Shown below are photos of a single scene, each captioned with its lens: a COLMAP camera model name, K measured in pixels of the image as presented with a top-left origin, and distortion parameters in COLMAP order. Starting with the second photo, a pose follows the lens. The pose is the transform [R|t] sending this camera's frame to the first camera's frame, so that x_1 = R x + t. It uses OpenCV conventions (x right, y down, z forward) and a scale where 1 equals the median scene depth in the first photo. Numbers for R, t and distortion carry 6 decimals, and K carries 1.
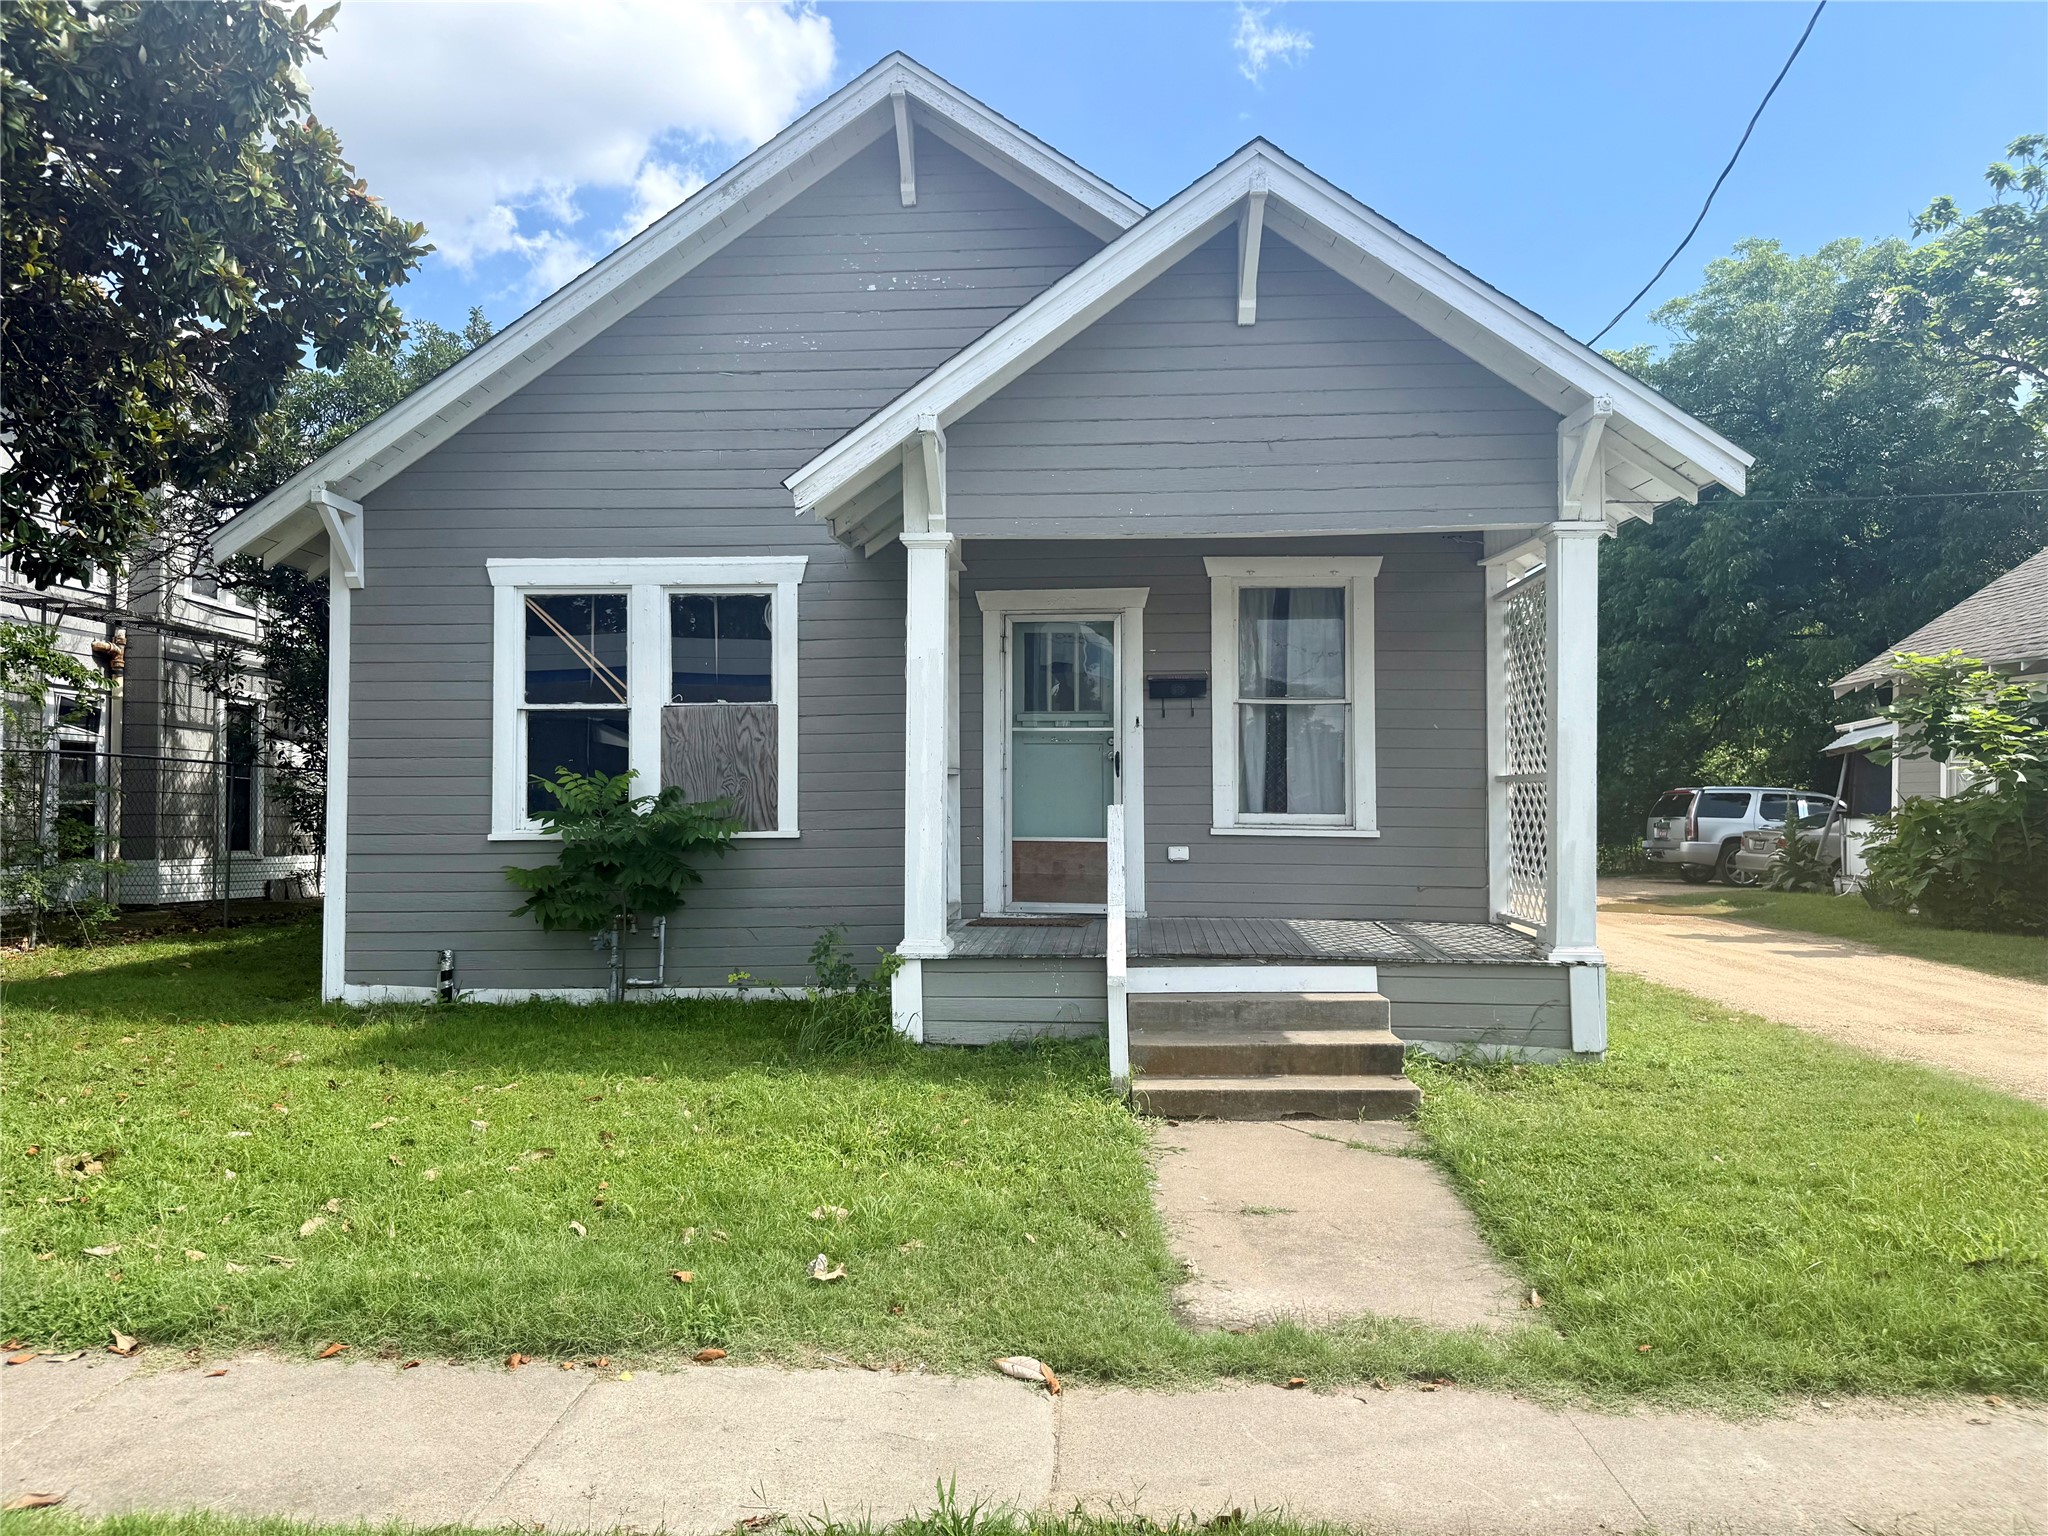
lens RADIAL K [[1416.0, 0, 1023.0], [0, 1416.0, 773.2], [0, 0, 1]] dist [0.075213, -0.121775]
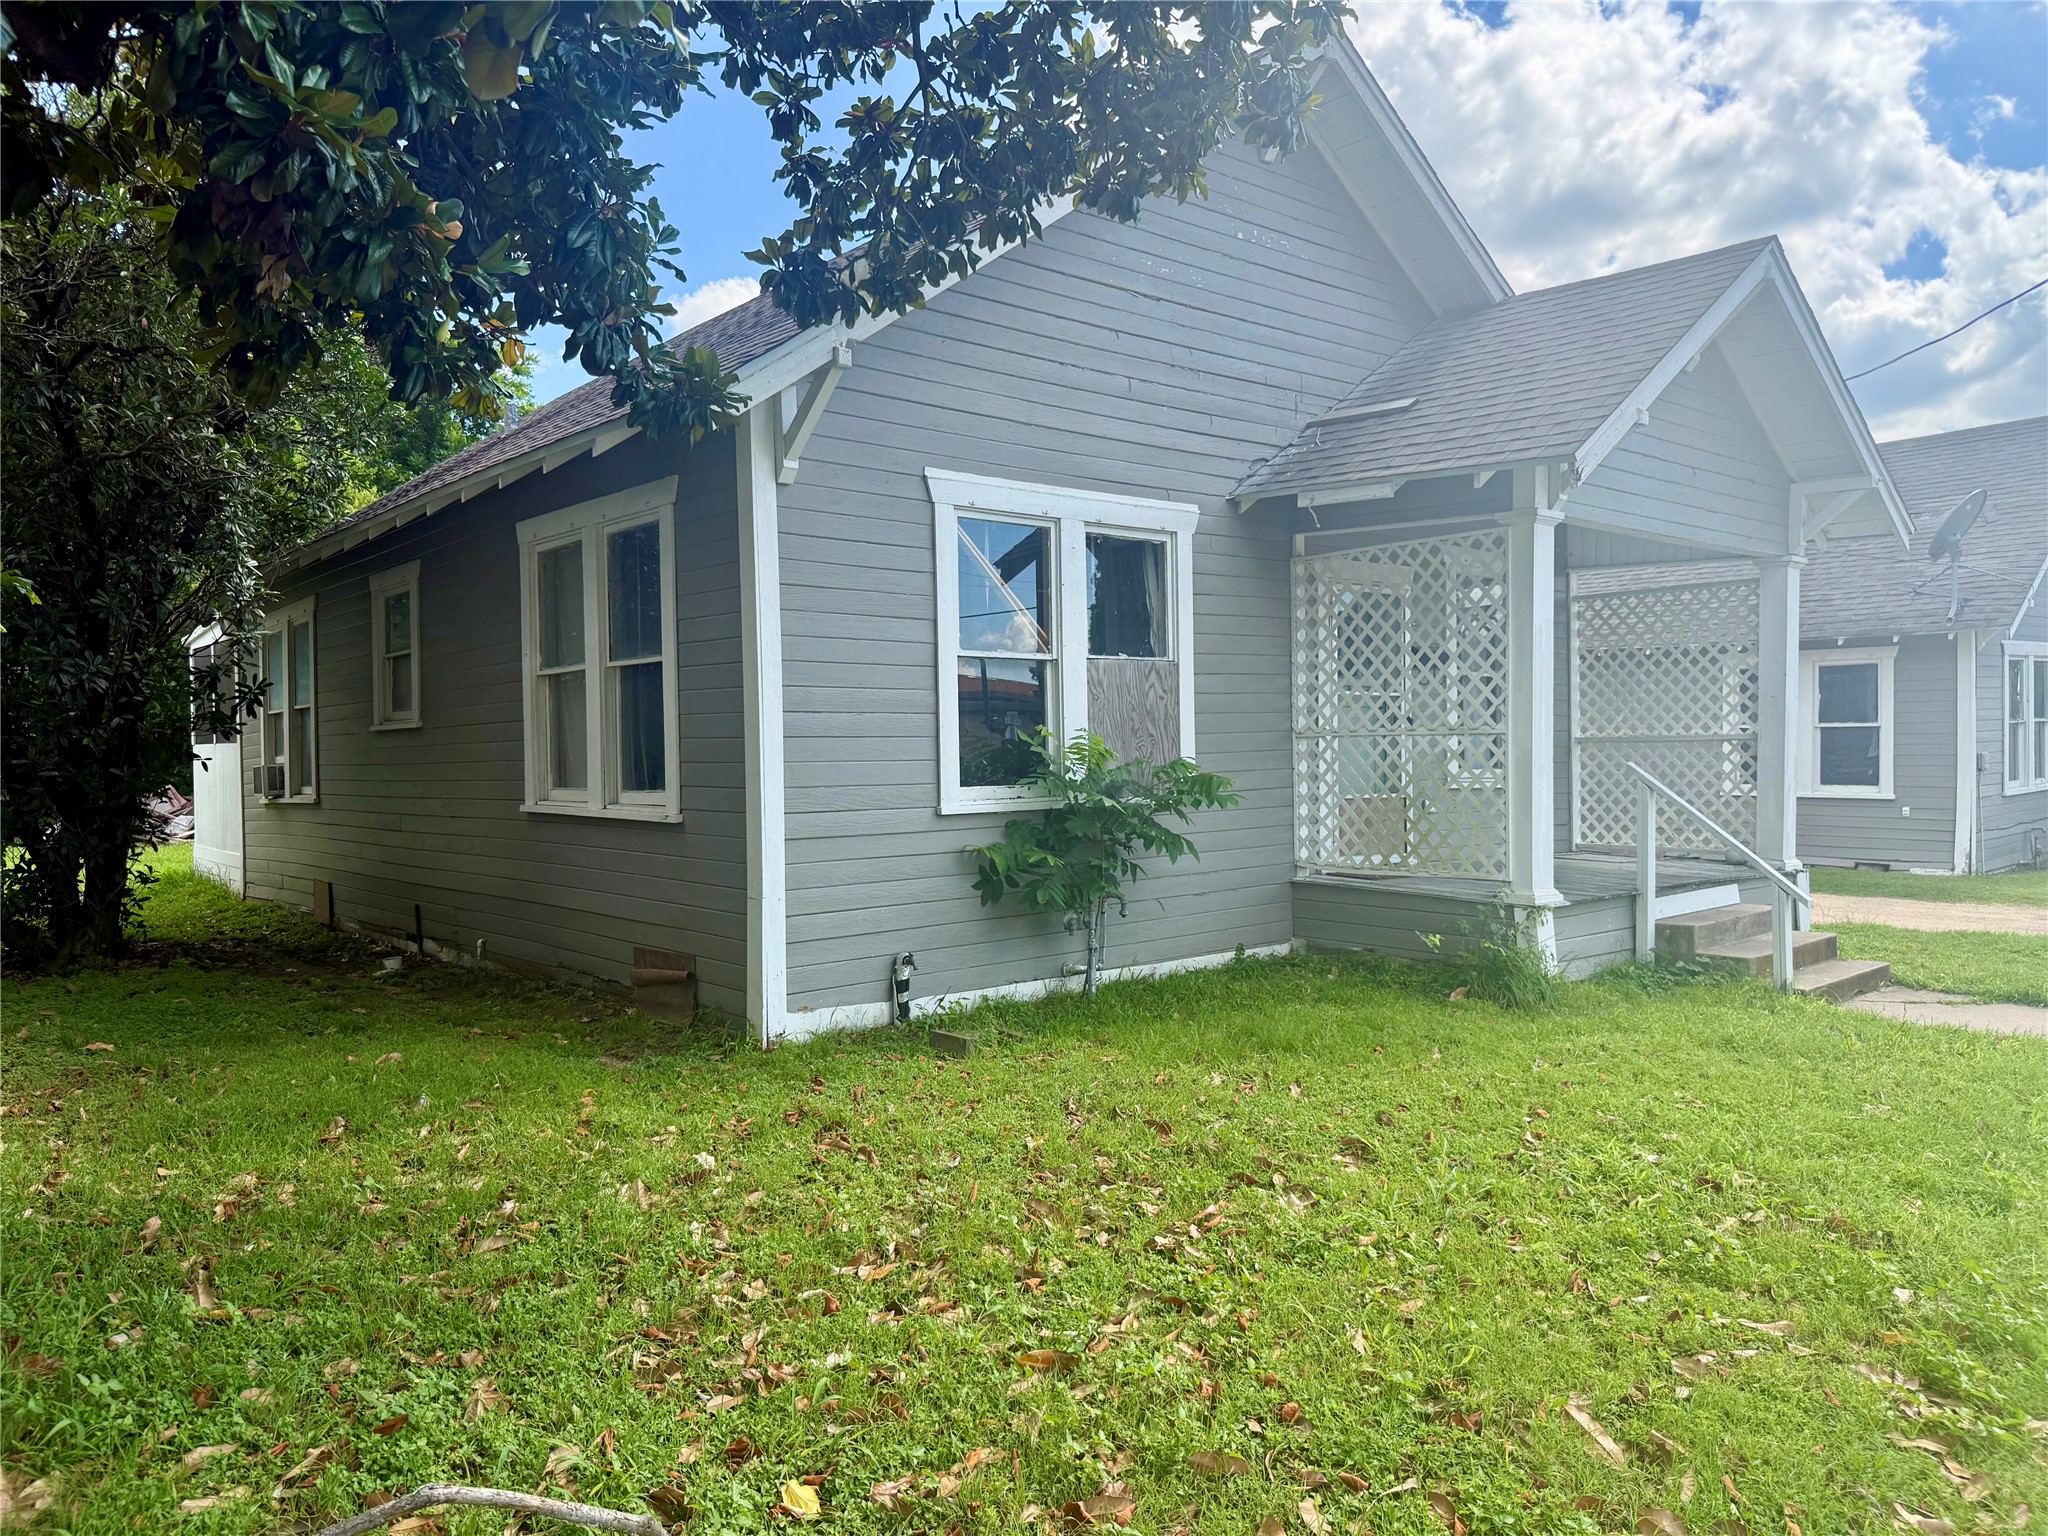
lens RADIAL K [[1416.0, 0, 1023.0], [0, 1416.0, 773.2], [0, 0, 1]] dist [0.075213, -0.121775]
pose [[0.732850, -0.018035, 0.680151, -0.889271], [-0.011573, 0.999174, 0.038963, -0.009243], [-0.680292, -0.036426, 0.732036, 0.373731]]
